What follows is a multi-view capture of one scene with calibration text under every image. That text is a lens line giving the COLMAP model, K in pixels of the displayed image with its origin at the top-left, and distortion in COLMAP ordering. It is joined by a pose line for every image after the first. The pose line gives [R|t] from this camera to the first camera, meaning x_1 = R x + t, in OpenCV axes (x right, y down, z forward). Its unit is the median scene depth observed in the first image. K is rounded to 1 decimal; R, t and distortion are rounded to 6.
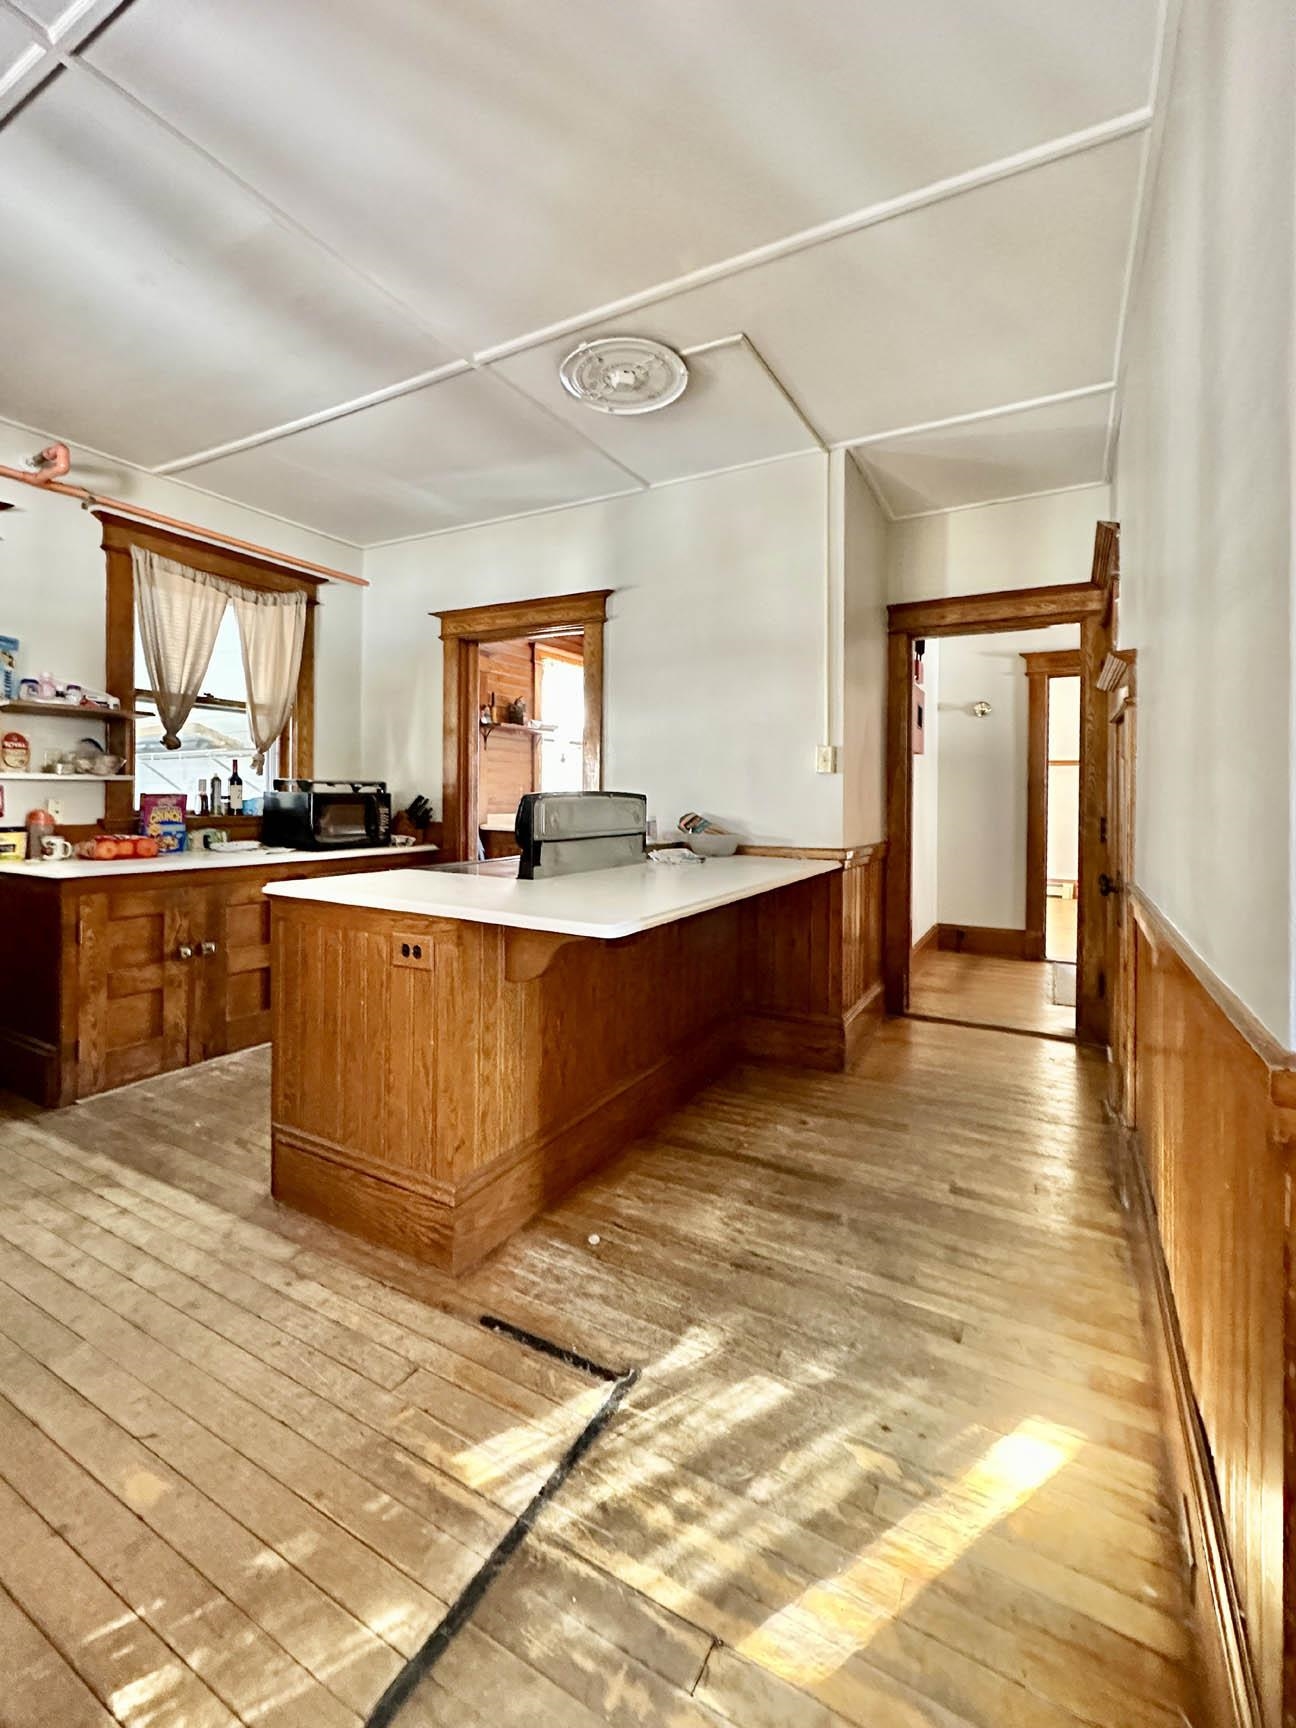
lens RADIAL K [[743.4, 0, 649.4], [0, 743.4, 798.3], [0, 0, 1]] dist [0.000883, 0.000140]
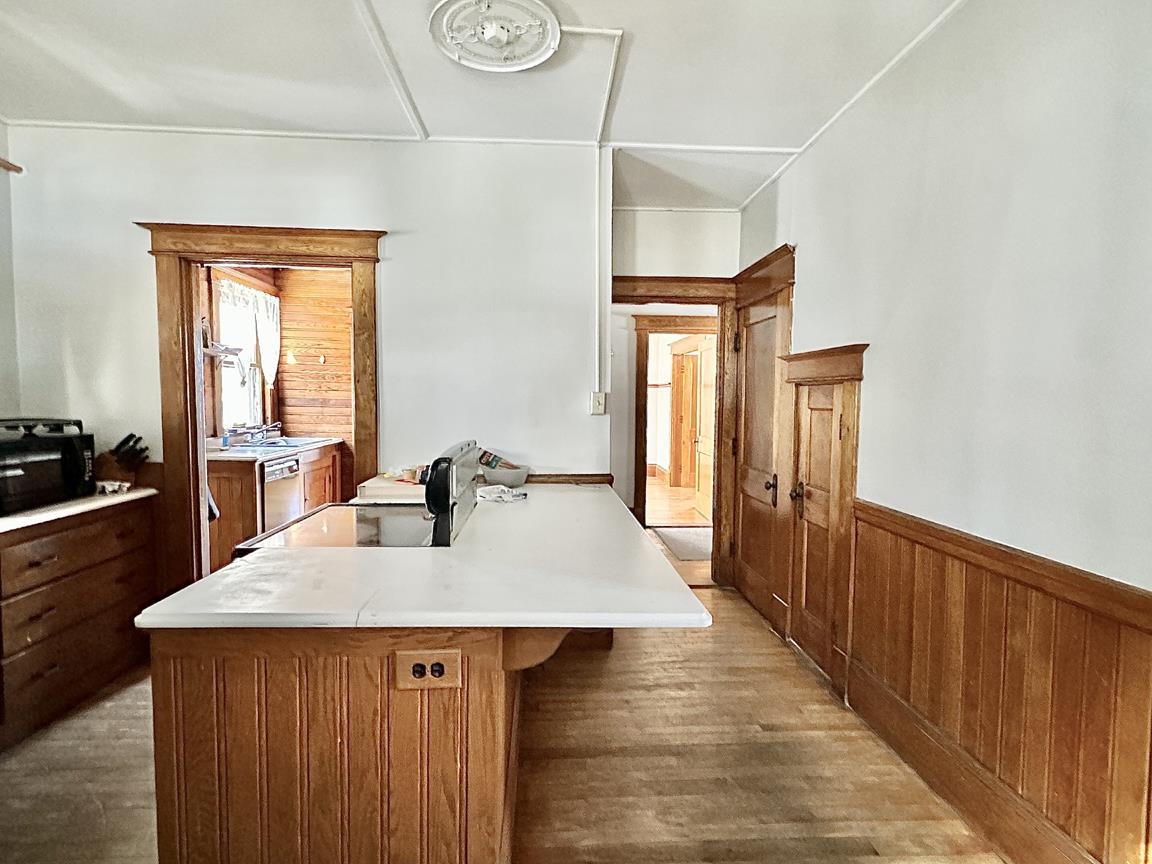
lens RADIAL K [[569.0, 0, 576.0], [0, 569.0, 432.0], [0, 0, 1]] dist [-0.003489, 0.000207]
pose [[0.848492, -0.032067, 0.528235, -0.293635], [0.001542, 0.998308, 0.058125, -0.058676], [-0.529205, -0.048504, 0.847106, 0.216371]]
